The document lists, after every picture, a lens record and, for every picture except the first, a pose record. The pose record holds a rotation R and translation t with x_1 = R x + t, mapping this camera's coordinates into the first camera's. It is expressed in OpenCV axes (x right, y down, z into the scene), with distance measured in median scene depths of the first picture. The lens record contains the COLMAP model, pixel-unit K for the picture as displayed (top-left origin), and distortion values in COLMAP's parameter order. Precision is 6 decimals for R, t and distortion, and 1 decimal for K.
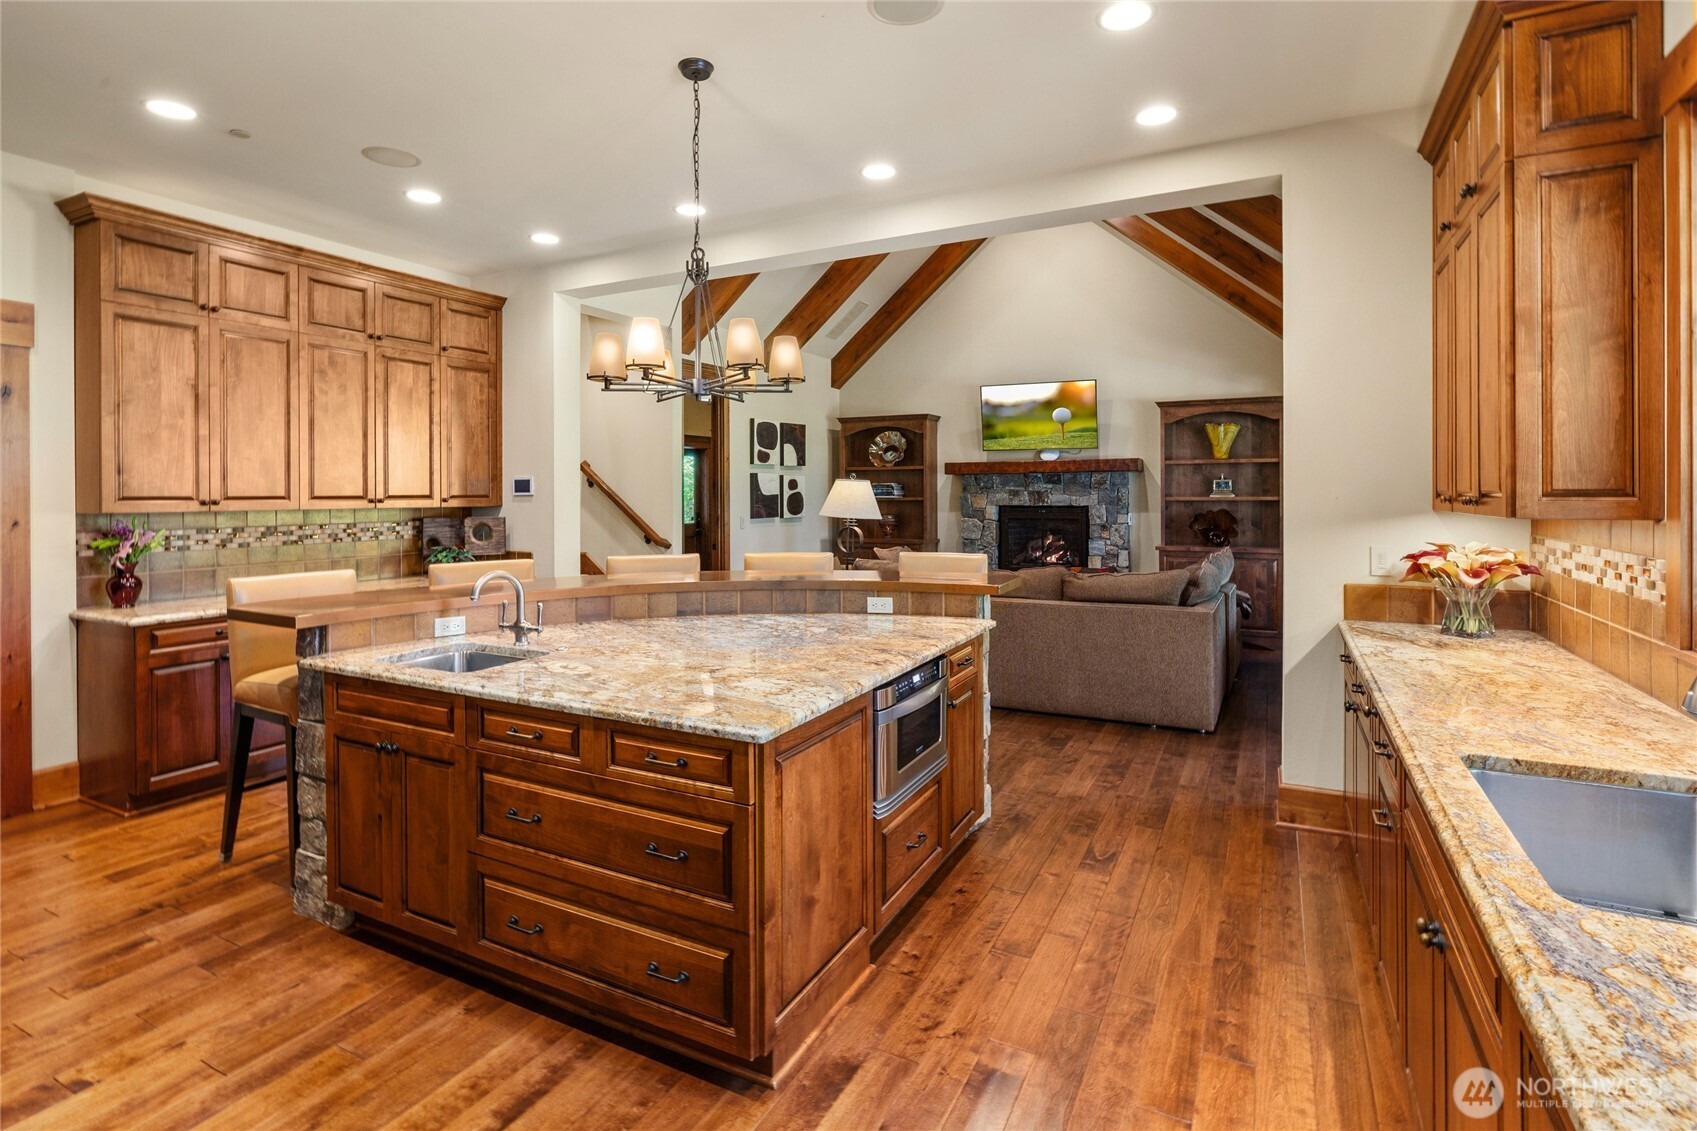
lens RADIAL K [[832.6, 0, 868.7], [0, 832.6, 496.6], [0, 0, 1]] dist [-0.005434, -0.000356]
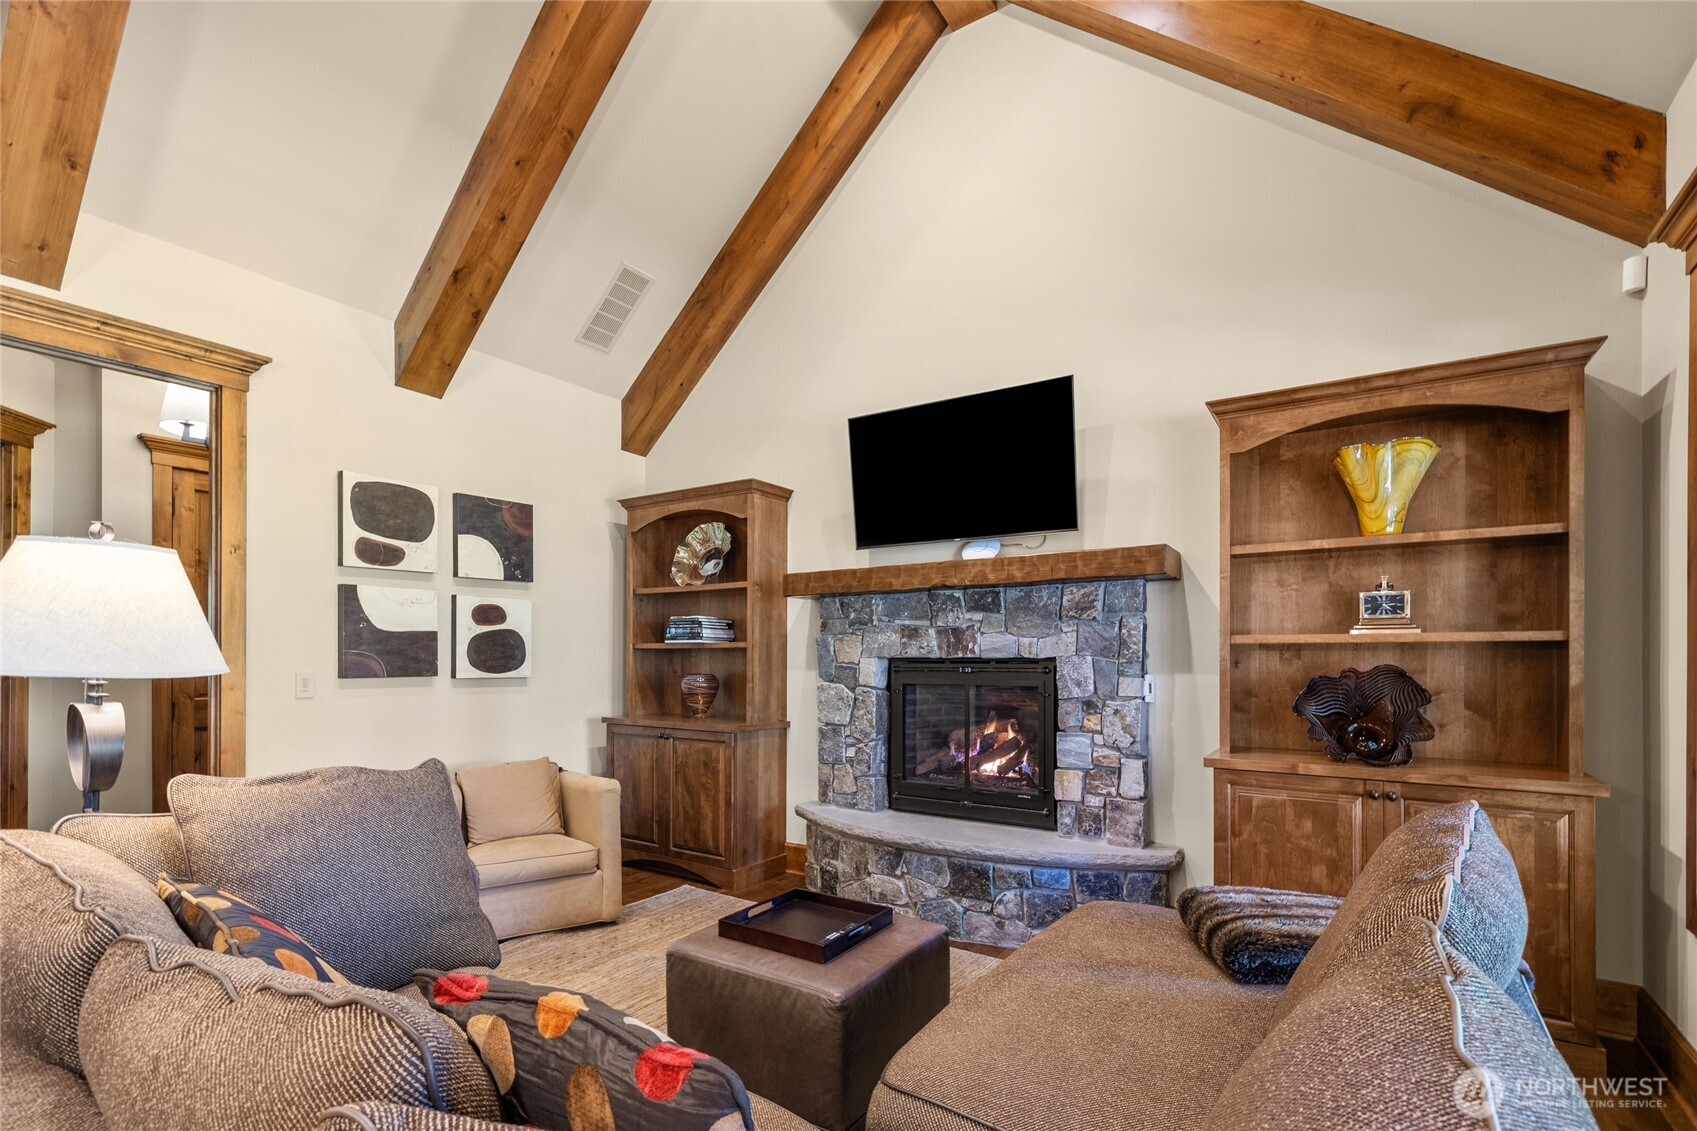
lens RADIAL K [[753.2, 0, 877.7], [0, 753.2, 659.6], [0, 0, 1]] dist [0.001891, -0.000319]
pose [[0.993638, 0.007292, -0.112382, 0.214328], [-0.007968, 0.999953, -0.005568, 0.015098], [0.112336, 0.006428, 0.993649, 0.582732]]
